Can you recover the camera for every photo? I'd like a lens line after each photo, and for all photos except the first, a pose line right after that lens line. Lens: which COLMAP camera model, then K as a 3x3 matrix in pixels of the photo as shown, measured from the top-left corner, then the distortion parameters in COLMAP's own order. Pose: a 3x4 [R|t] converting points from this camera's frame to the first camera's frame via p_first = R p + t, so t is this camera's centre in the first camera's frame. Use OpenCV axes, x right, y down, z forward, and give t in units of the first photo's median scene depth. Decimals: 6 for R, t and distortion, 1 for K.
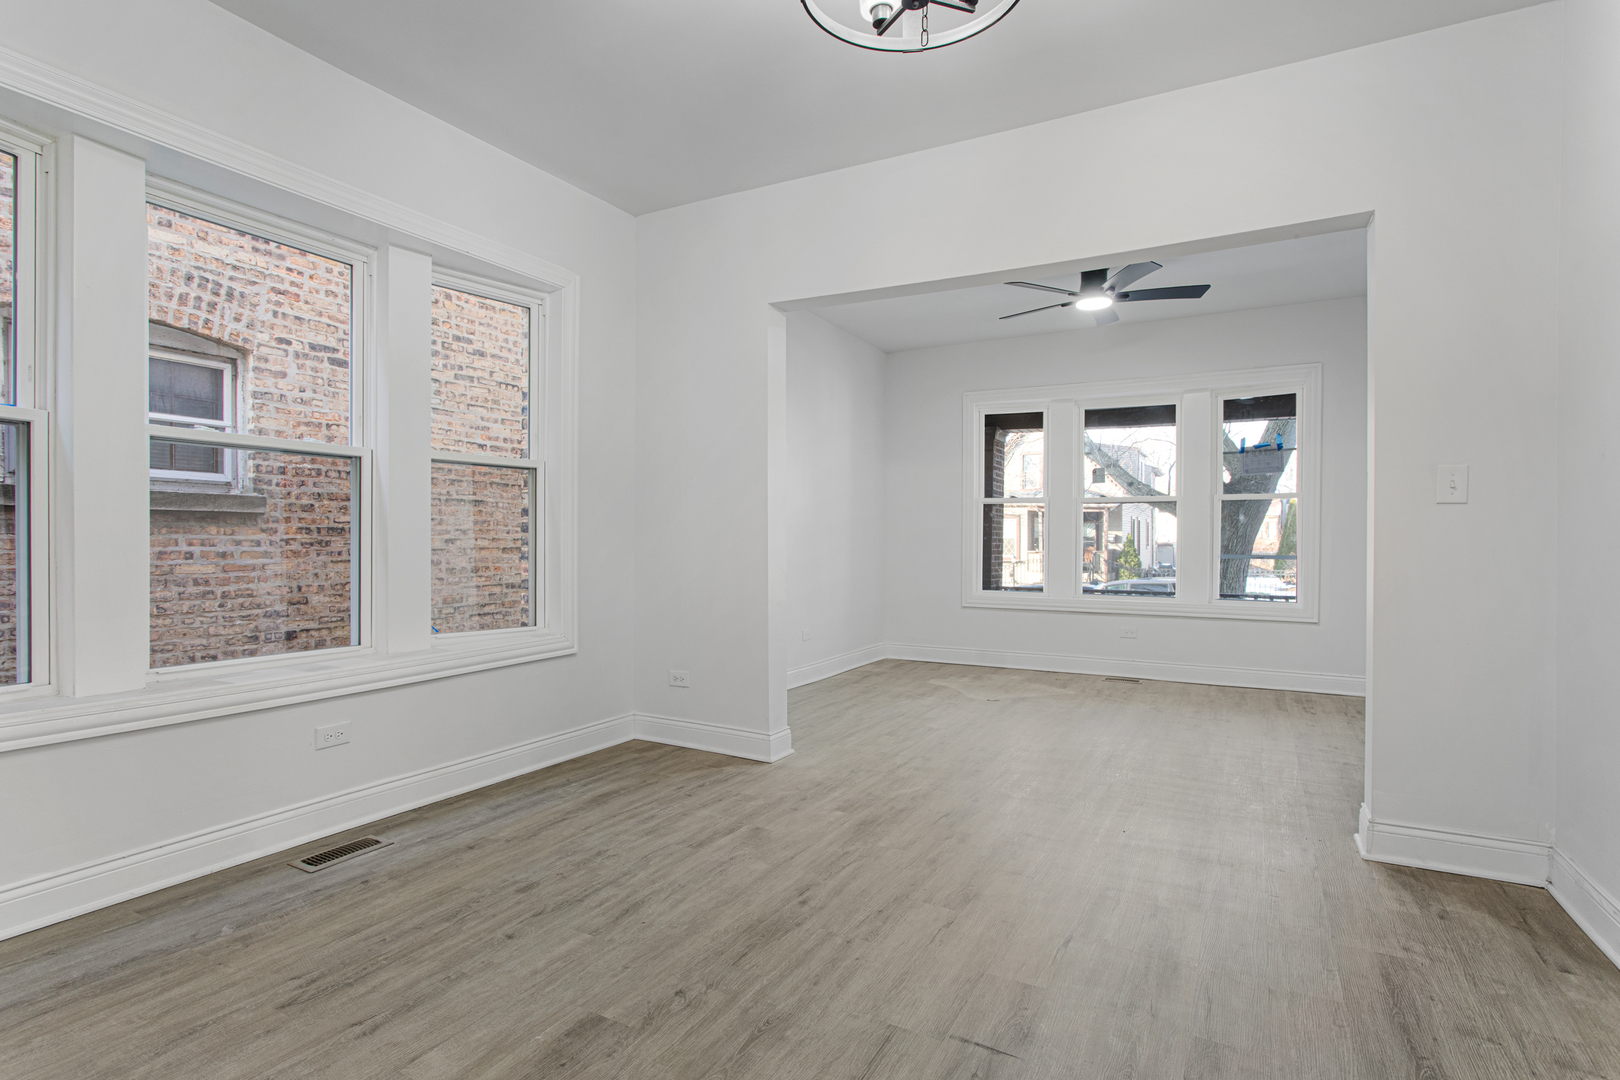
lens RADIAL K [[826.9, 0, 804.8], [0, 826.9, 548.1], [0, 0, 1]] dist [-0.007771, -0.000185]
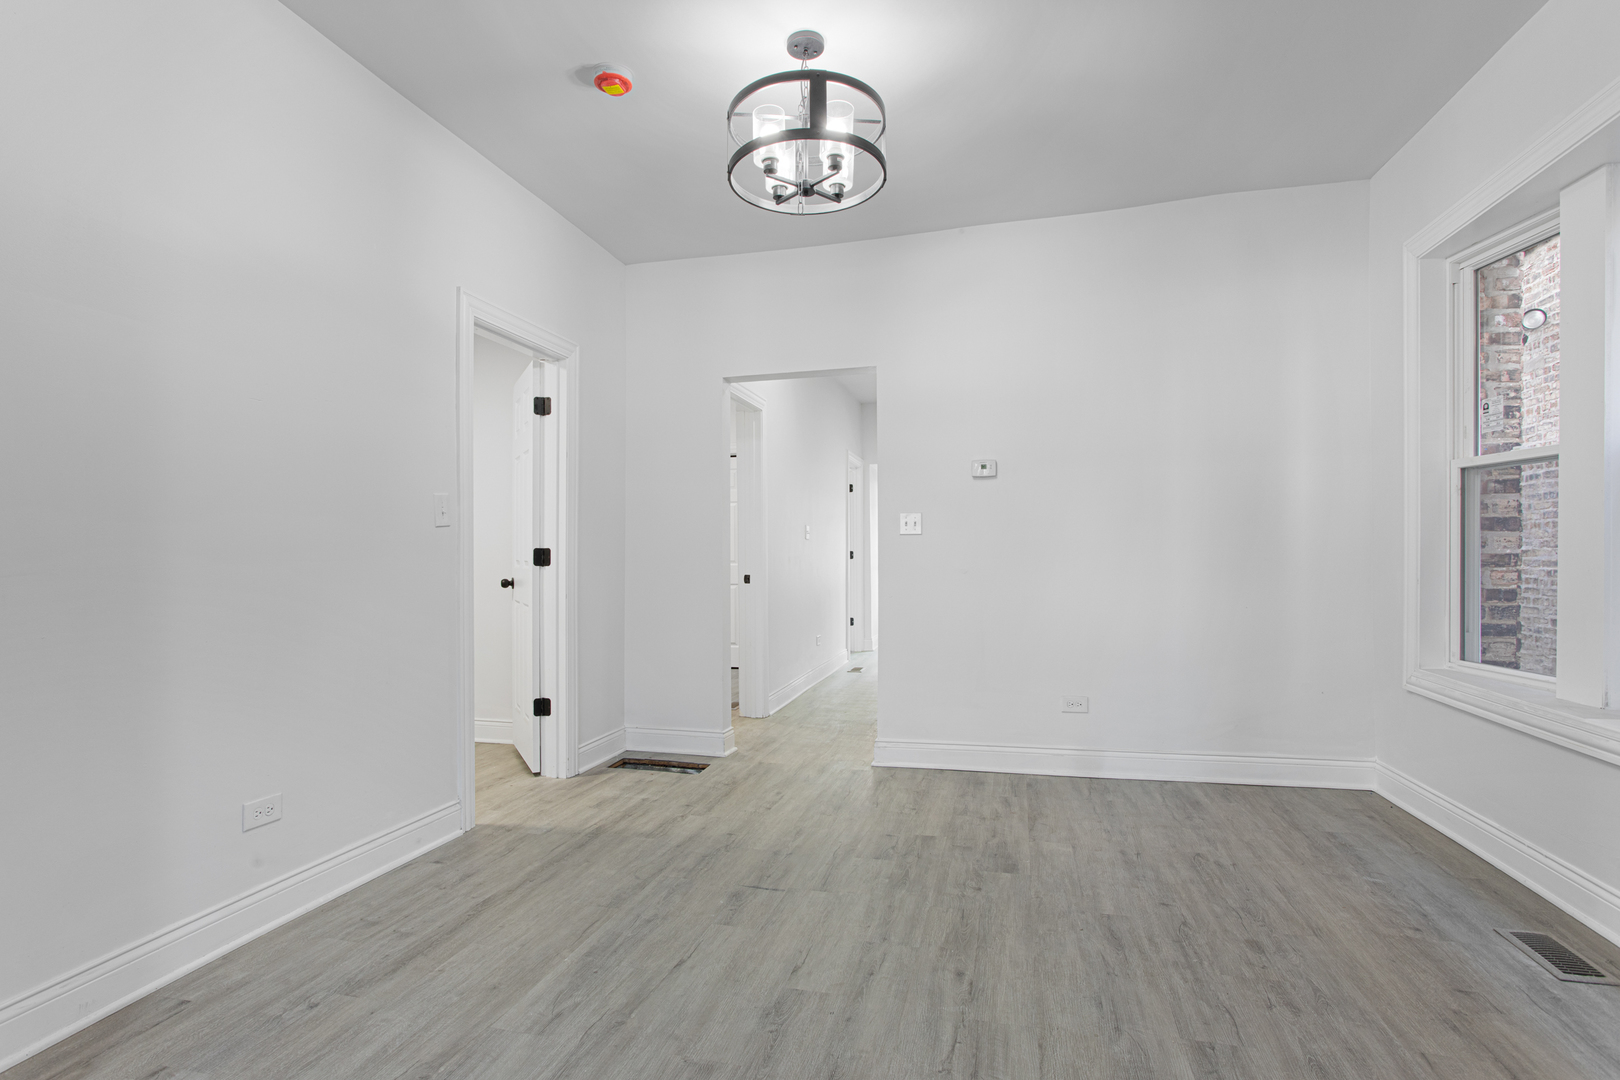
lens RADIAL K [[826.9, 0, 808.4], [0, 826.9, 548.6], [0, 0, 1]] dist [-0.007771, -0.000185]
pose [[-0.968777, 0.004429, -0.247894, 0.310543], [0.004263, 0.999990, 0.001206, -0.021754], [0.247897, 0.000111, -0.968786, 1.519980]]
